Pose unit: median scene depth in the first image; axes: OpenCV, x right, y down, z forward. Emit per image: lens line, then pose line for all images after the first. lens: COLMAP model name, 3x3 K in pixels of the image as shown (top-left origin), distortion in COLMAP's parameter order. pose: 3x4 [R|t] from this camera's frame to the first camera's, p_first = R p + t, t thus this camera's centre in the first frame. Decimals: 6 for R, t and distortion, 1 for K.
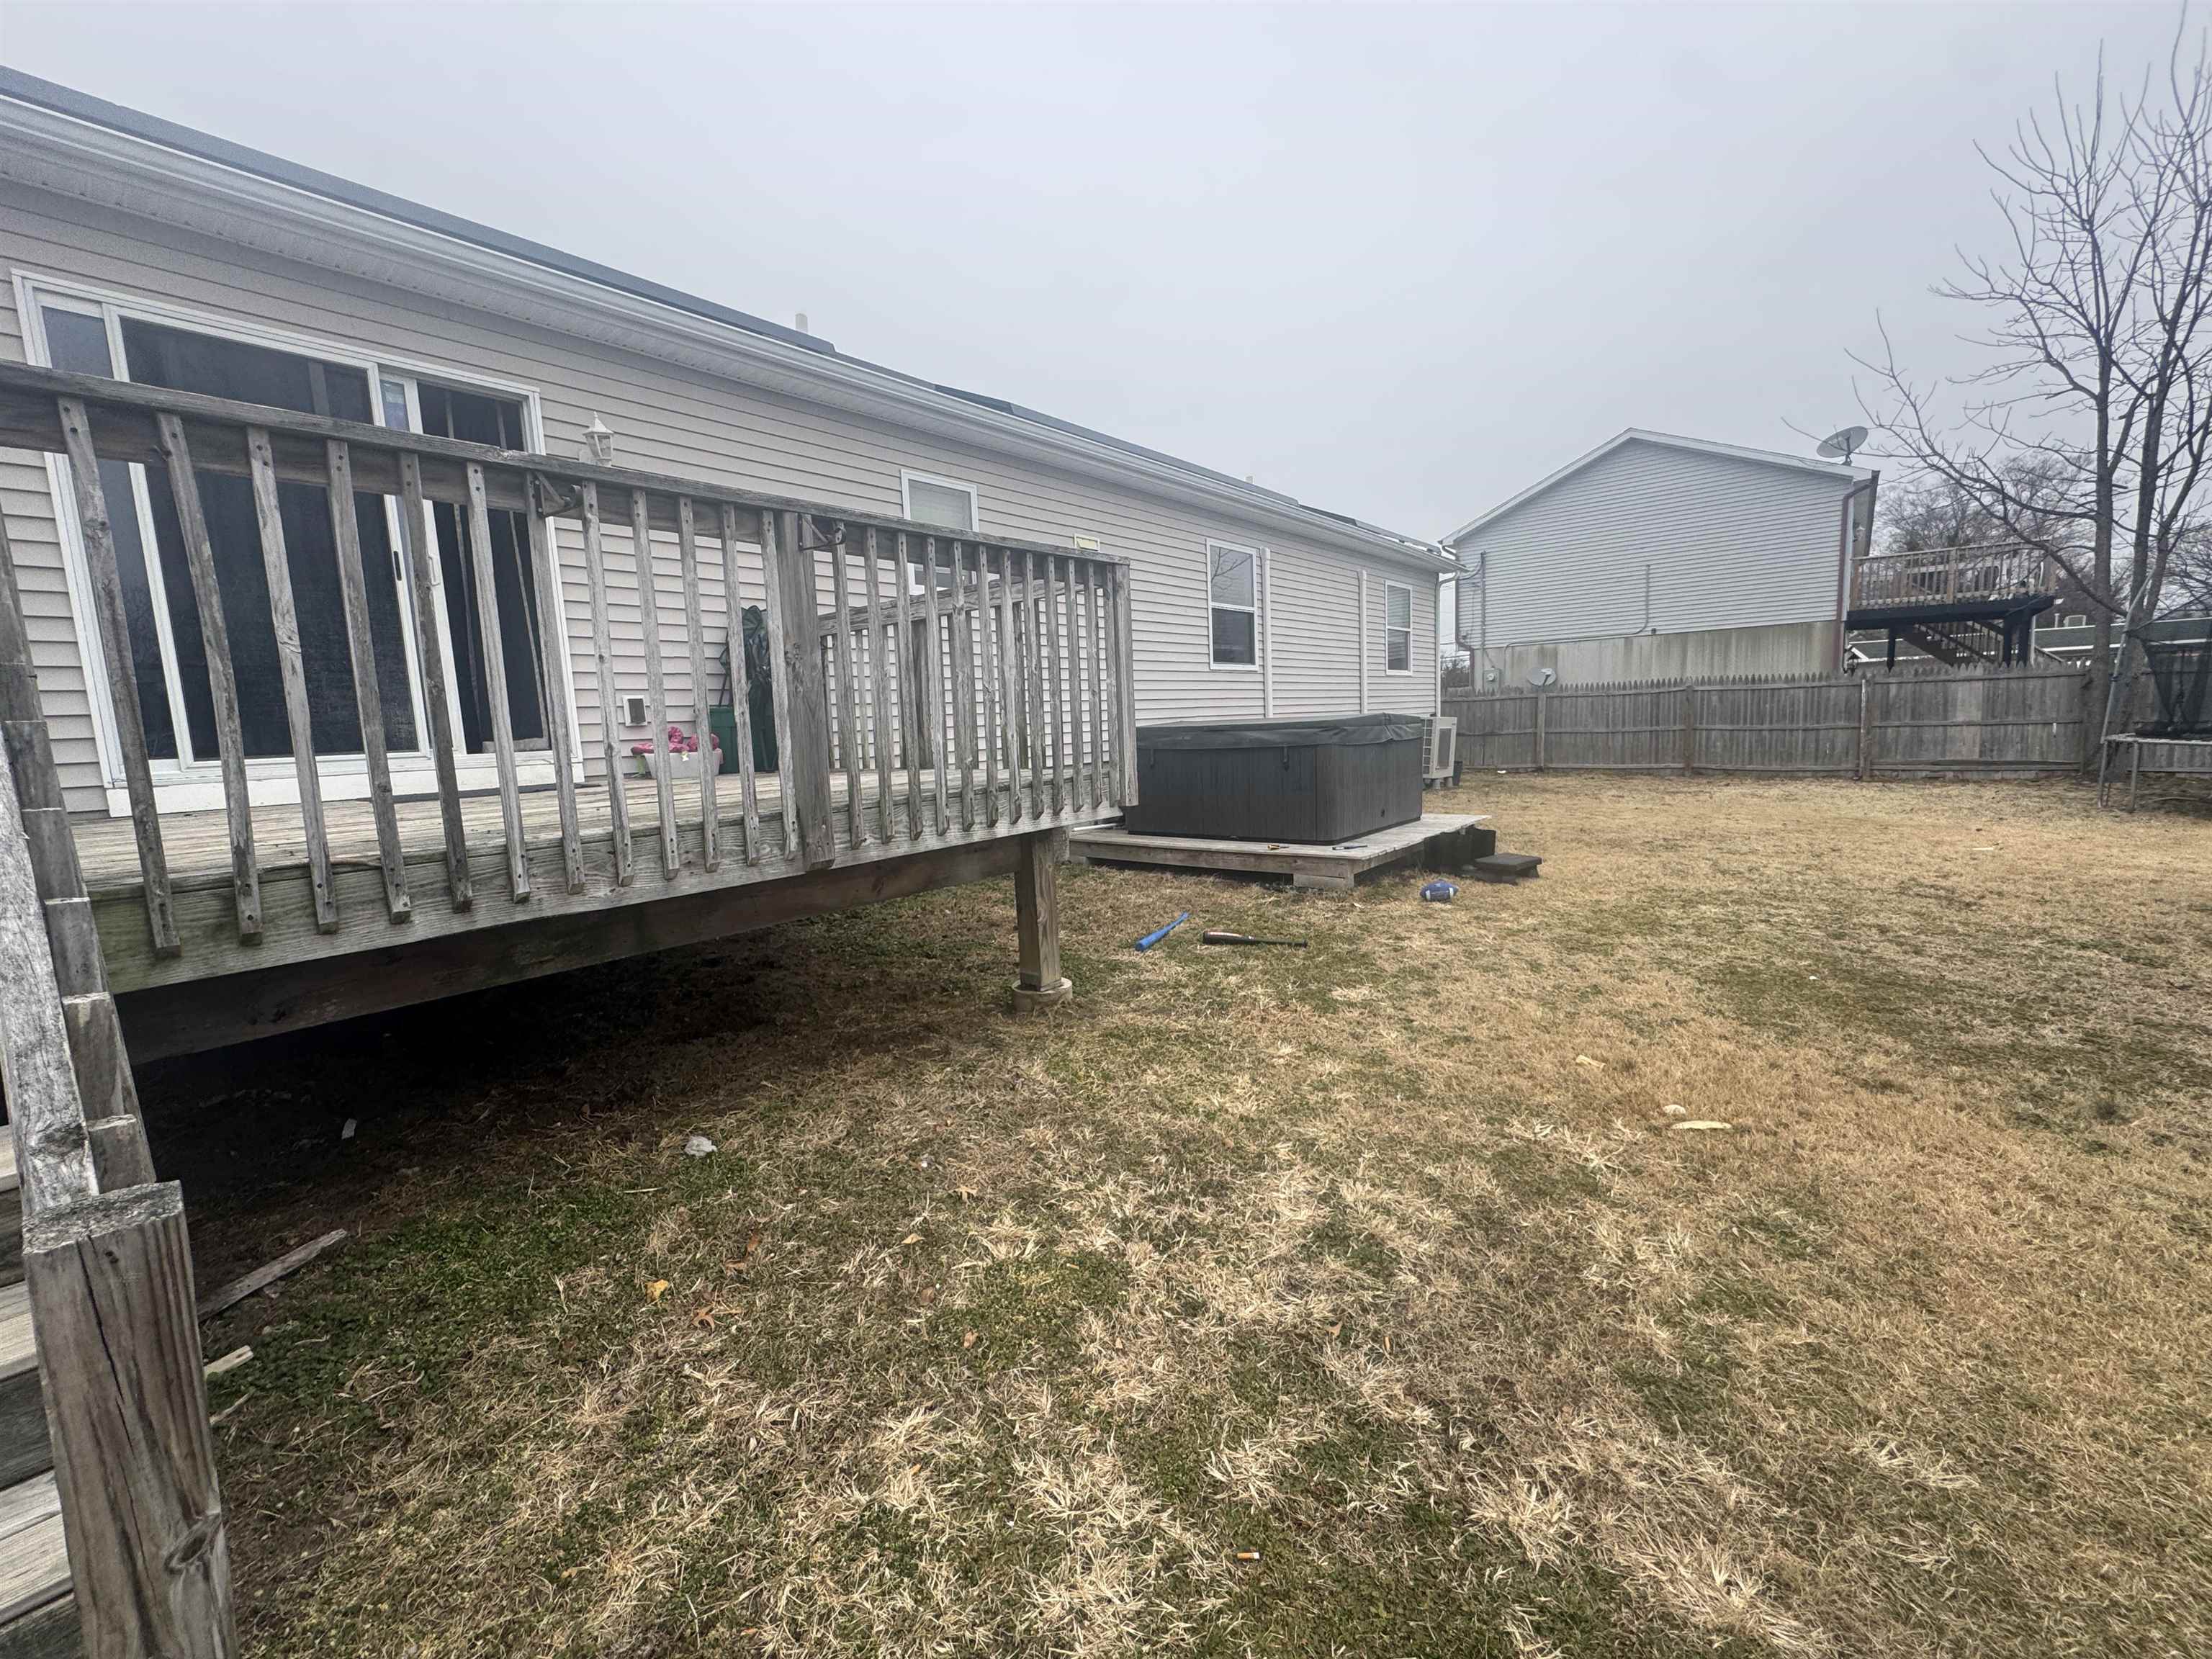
lens RADIAL K [[896.7, 0, 1106.0], [0, 896.7, 829.5], [0, 0, 1]] dist [0.001646, 0.000363]
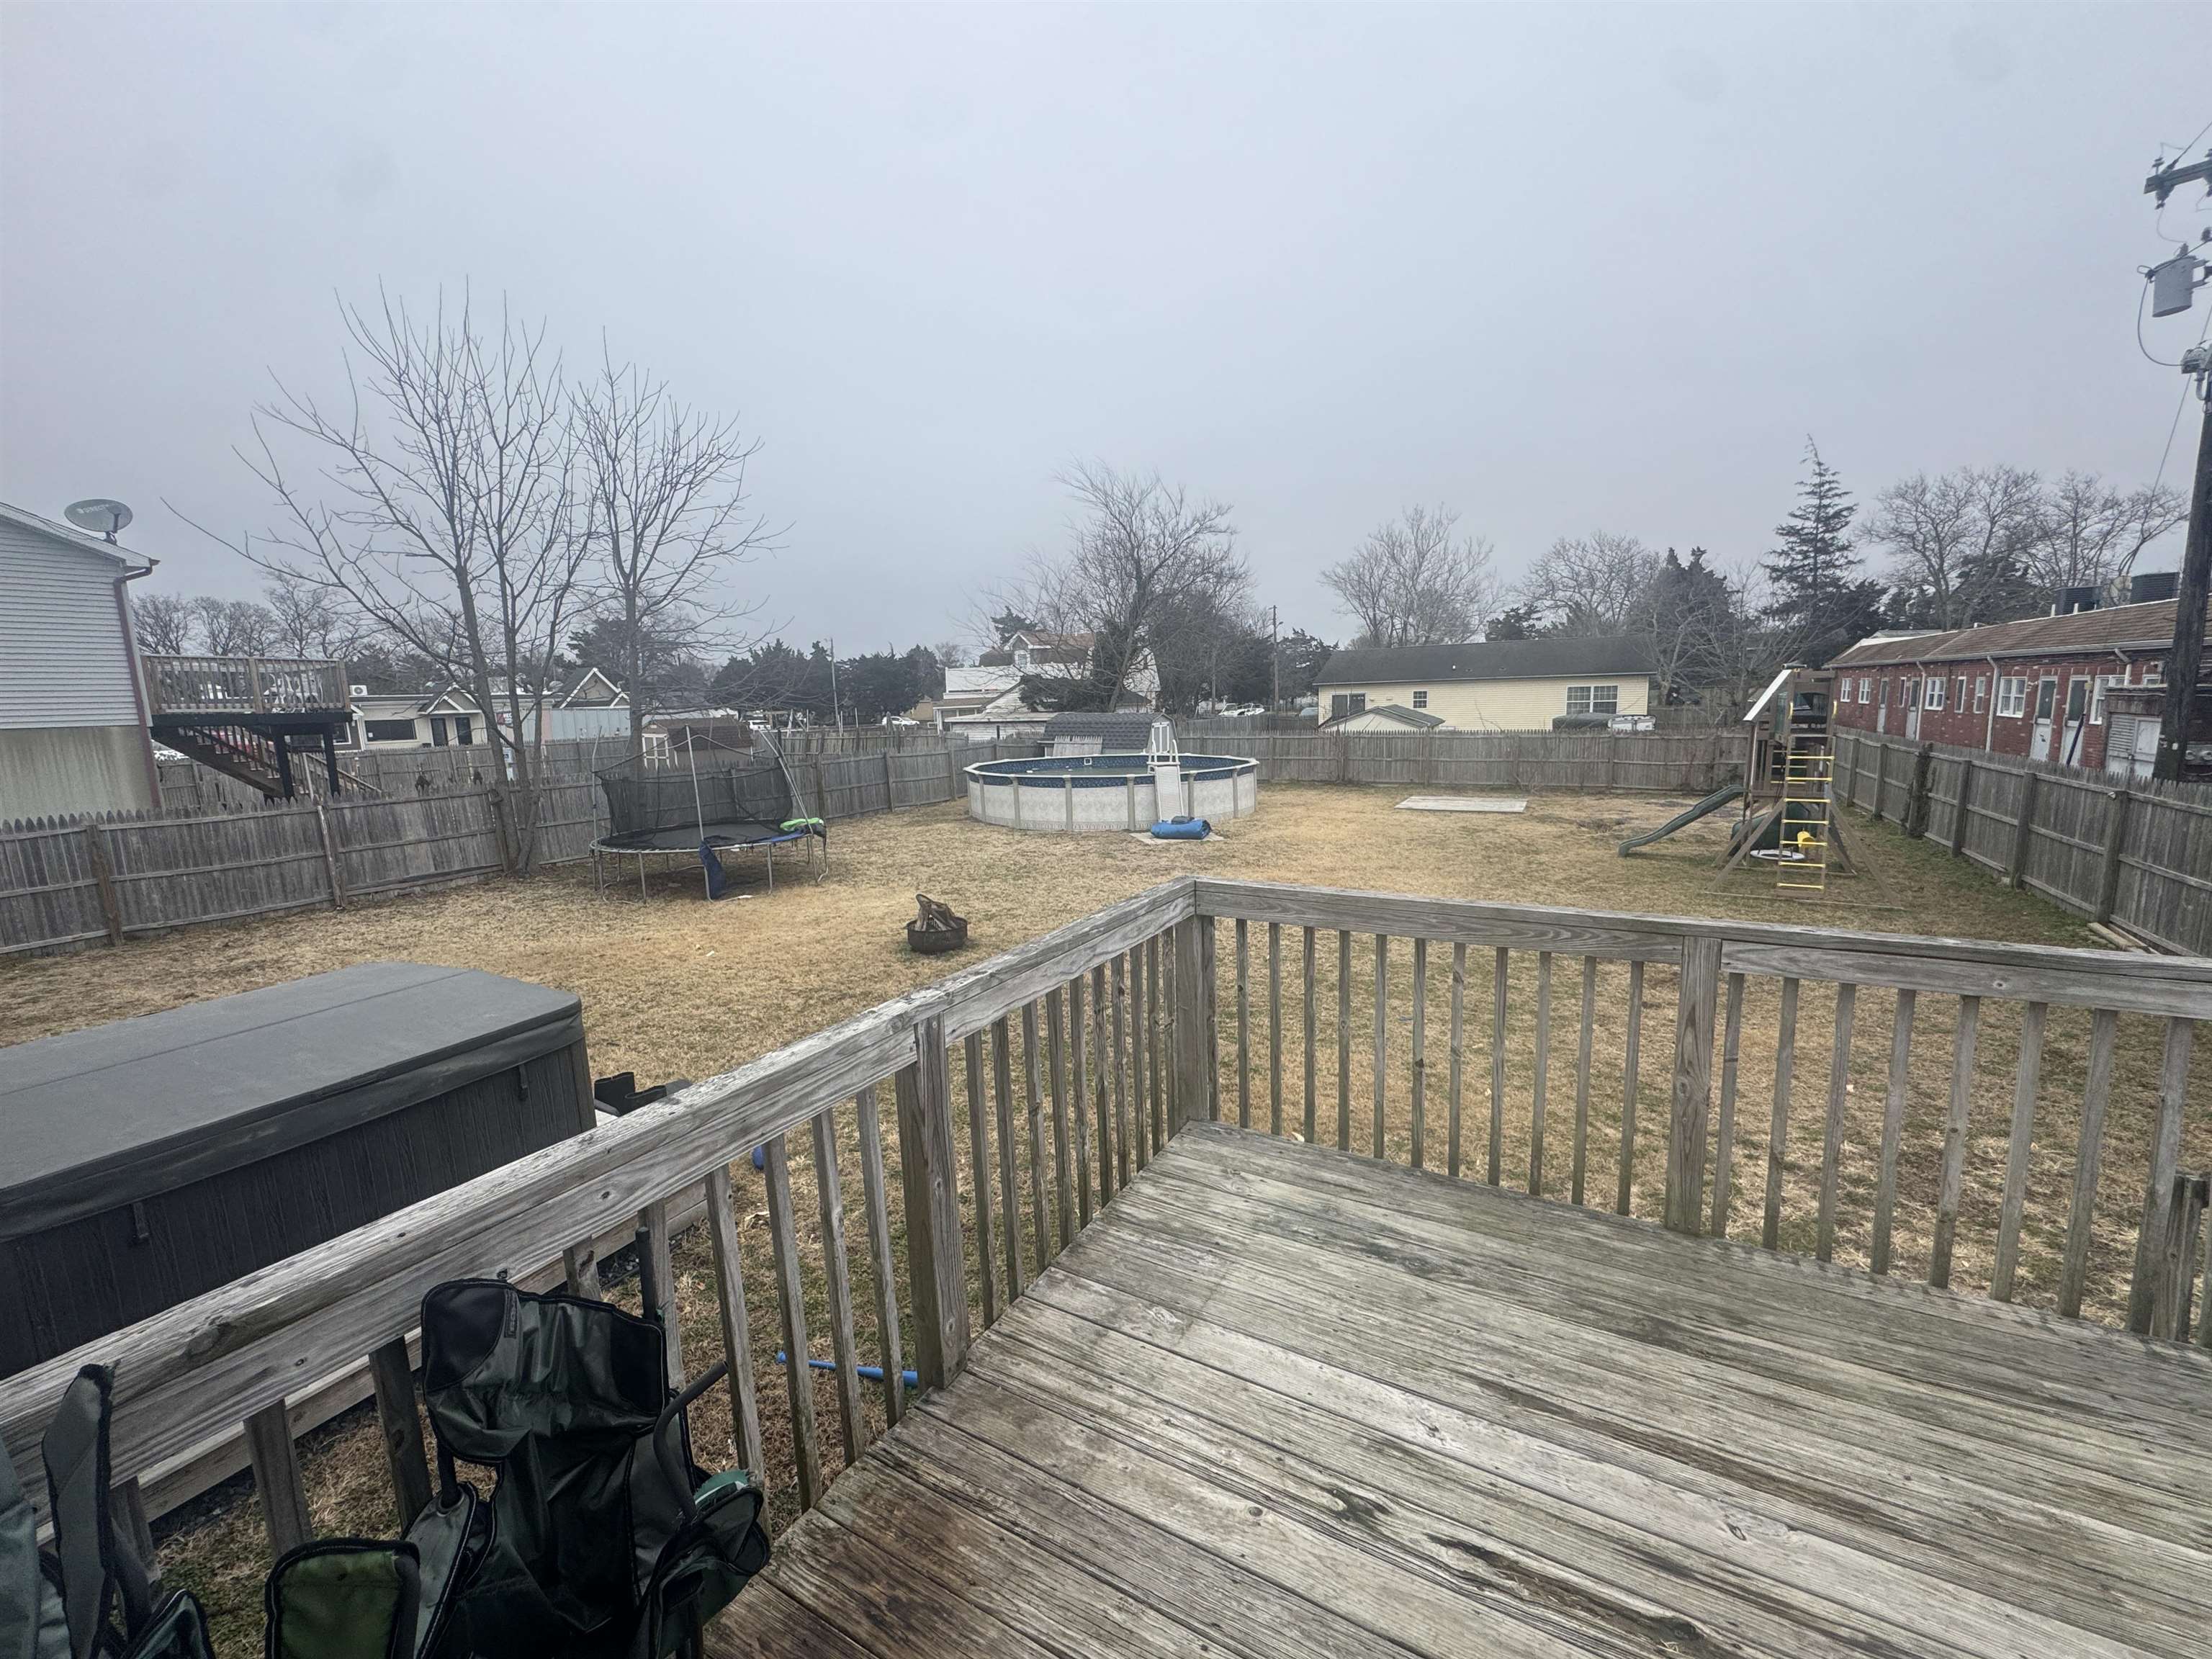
lens RADIAL K [[896.7, 0, 1106.0], [0, 896.7, 829.5], [0, 0, 1]] dist [0.001646, 0.000363]
pose [[-0.164766, -0.098894, 0.981362, -0.189557], [0.156000, 0.979825, 0.124930, -0.110737], [-0.973918, 0.173676, -0.146015, 0.281195]]
